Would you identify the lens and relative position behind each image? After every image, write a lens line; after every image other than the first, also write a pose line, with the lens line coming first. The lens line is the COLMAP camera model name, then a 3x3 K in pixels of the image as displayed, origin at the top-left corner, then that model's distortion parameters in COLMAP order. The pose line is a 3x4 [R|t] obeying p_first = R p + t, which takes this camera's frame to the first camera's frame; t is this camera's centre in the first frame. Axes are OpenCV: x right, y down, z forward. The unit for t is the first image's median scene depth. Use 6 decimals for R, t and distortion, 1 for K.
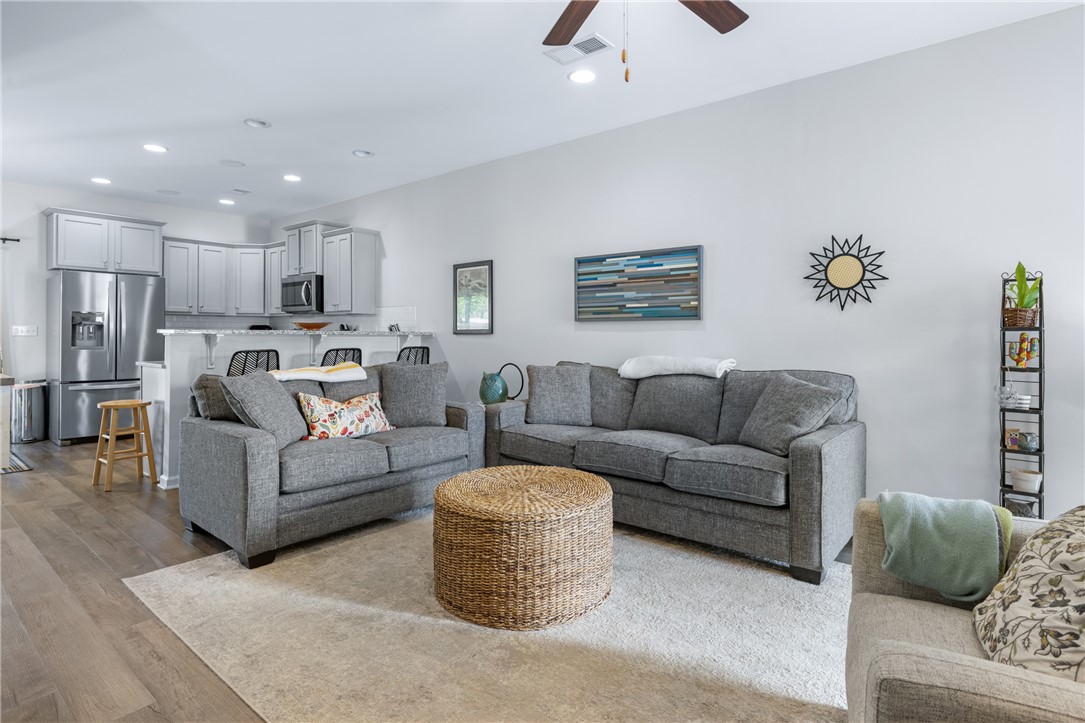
lens RADIAL K [[579.6, 0, 508.6], [0, 579.6, 317.1], [0, 0, 1]] dist [-0.002861, -0.000338]
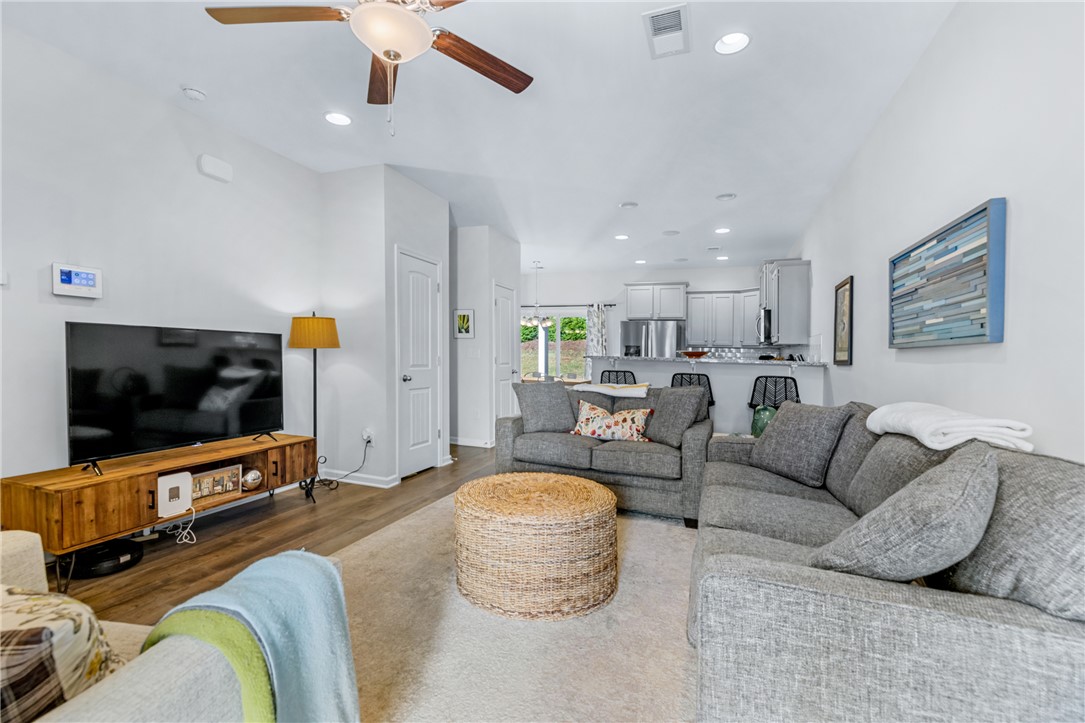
lens RADIAL K [[458.1, 0, 531.4], [0, 458.1, 358.7], [0, 0, 1]] dist [0.000409, 0.000265]
pose [[0.338682, 0.013120, -0.940809, 0.542788], [0.001963, 0.999891, 0.014651, 0.011901], [0.940899, -0.006809, 0.338619, 0.436694]]
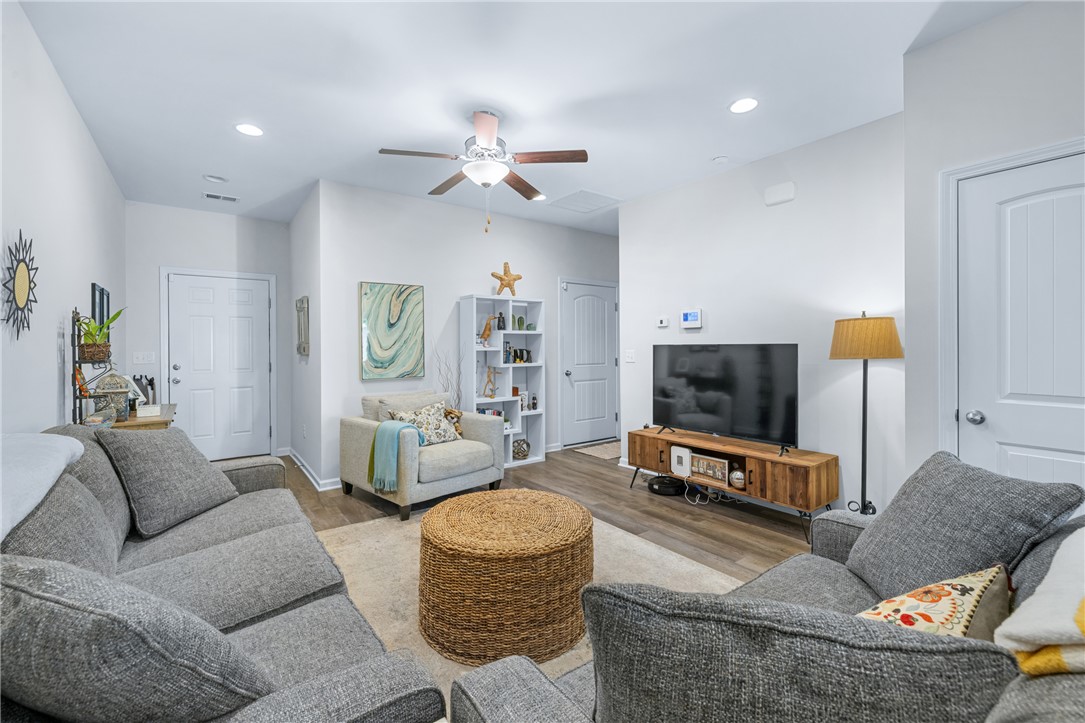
lens RADIAL K [[458.1, 0, 531.4], [0, 458.1, 358.7], [0, 0, 1]] dist [0.000409, 0.000265]
pose [[-0.975152, -0.005857, 0.221458, -0.118942], [-0.006015, 0.999982, -0.000038, 0.006379], [-0.221453, -0.001369, -0.975170, 1.126701]]
